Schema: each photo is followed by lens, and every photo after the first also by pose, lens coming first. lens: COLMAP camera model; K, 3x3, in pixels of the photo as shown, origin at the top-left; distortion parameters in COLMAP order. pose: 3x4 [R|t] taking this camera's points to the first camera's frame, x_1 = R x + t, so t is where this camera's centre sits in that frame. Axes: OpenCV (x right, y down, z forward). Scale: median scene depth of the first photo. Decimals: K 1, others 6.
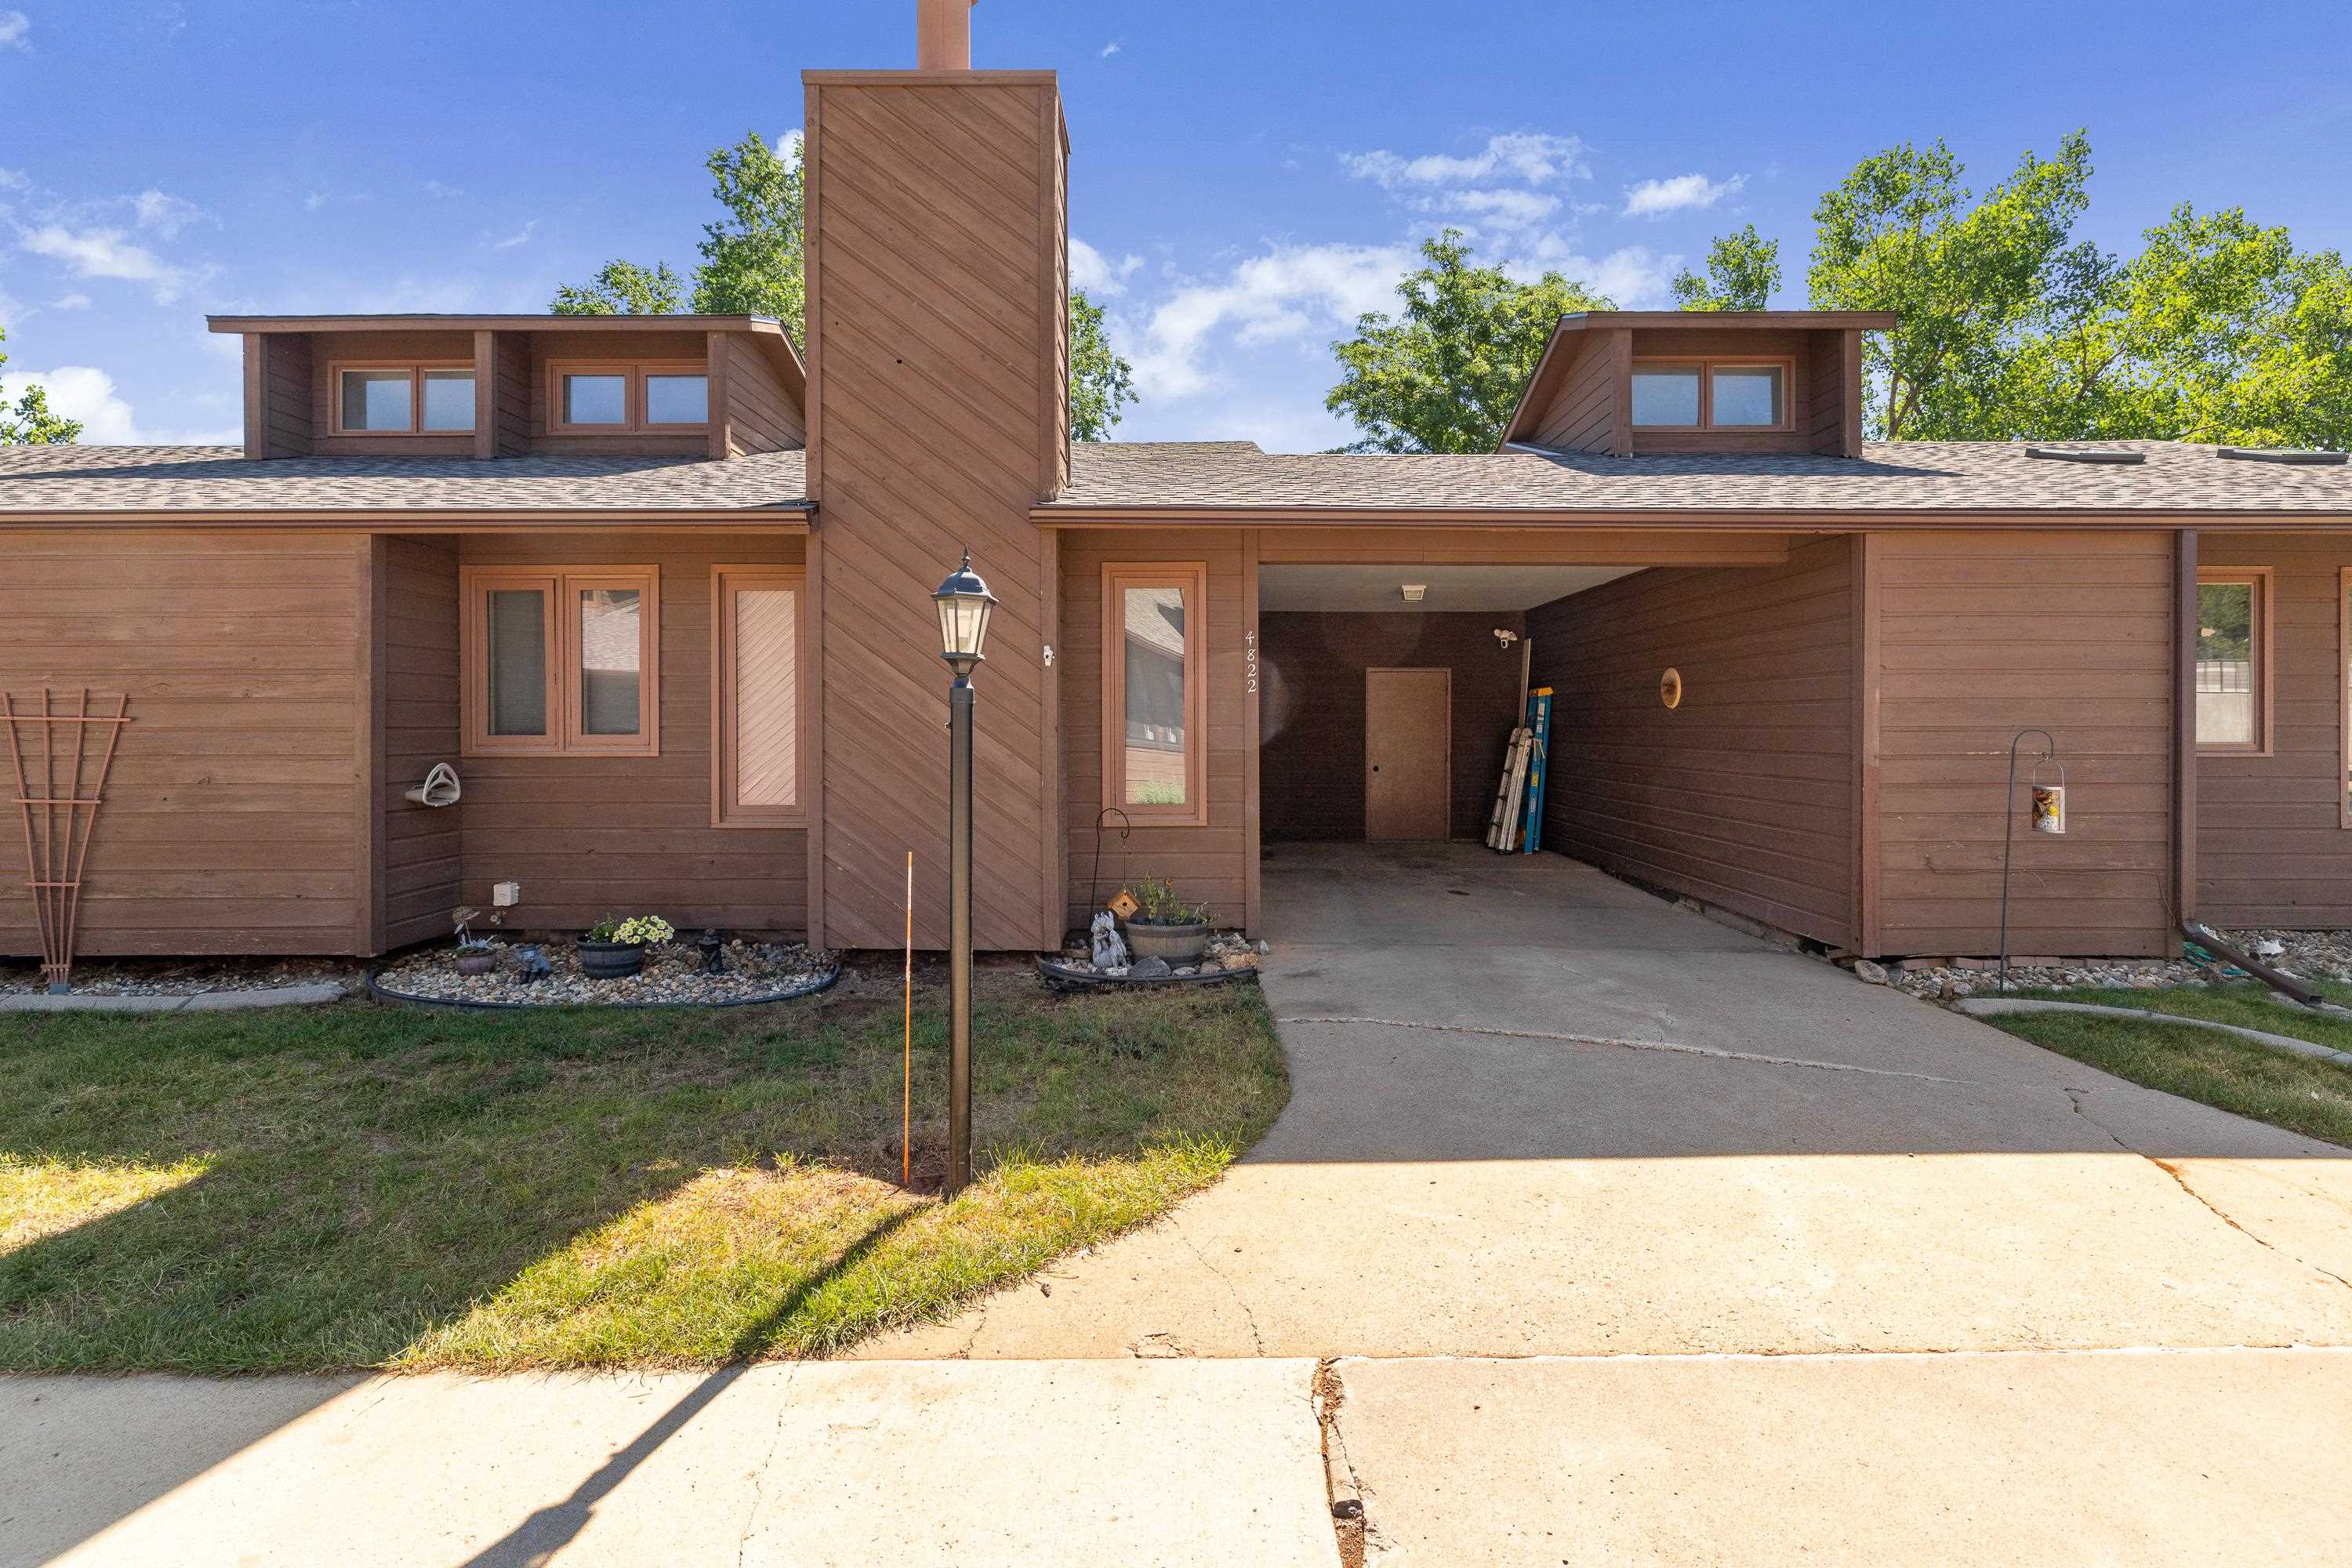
lens RADIAL K [[1022.9, 0, 1176.0], [0, 1022.9, 784.0], [0, 0, 1]] dist [-0.003372, -0.000300]
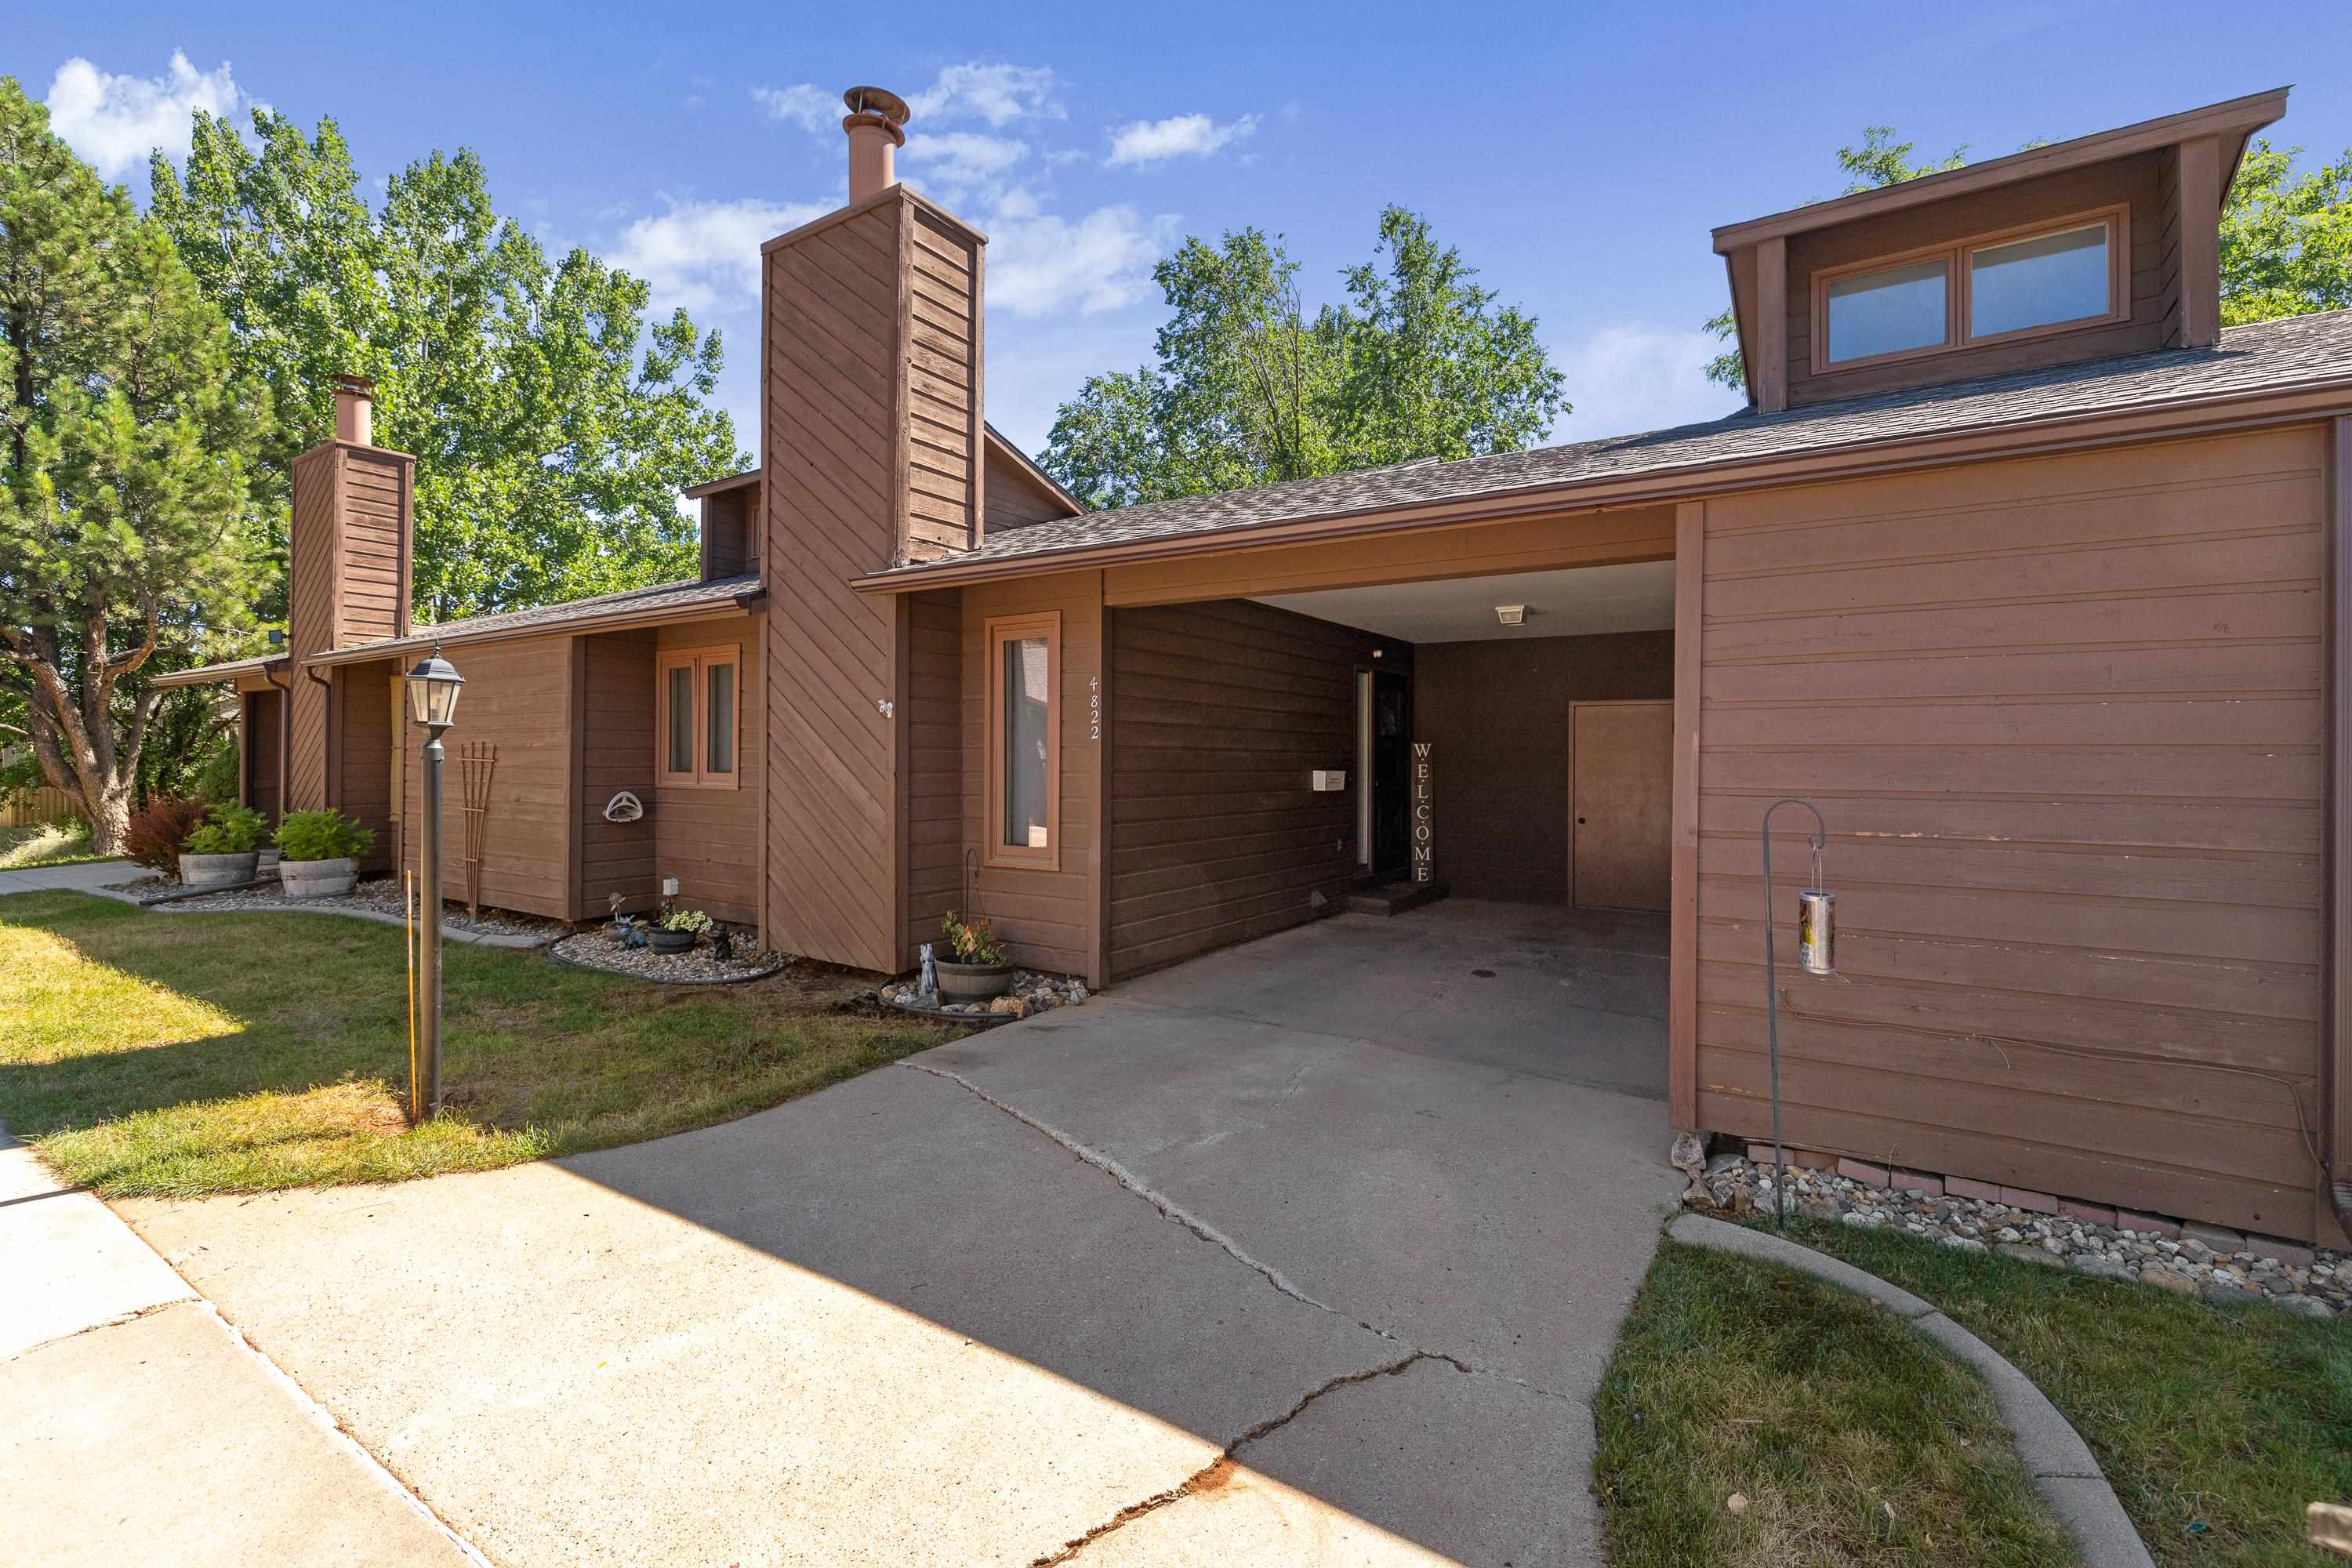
lens RADIAL K [[1006.2, 0, 1175.1], [0, 1006.2, 800.2], [0, 0, 1]] dist [-0.000807, -0.000095]
pose [[0.841069, 0.027879, -0.540209, 0.752387], [-0.036497, 0.999320, -0.005251, -0.031997], [0.539696, 0.024133, 0.841514, 0.253452]]
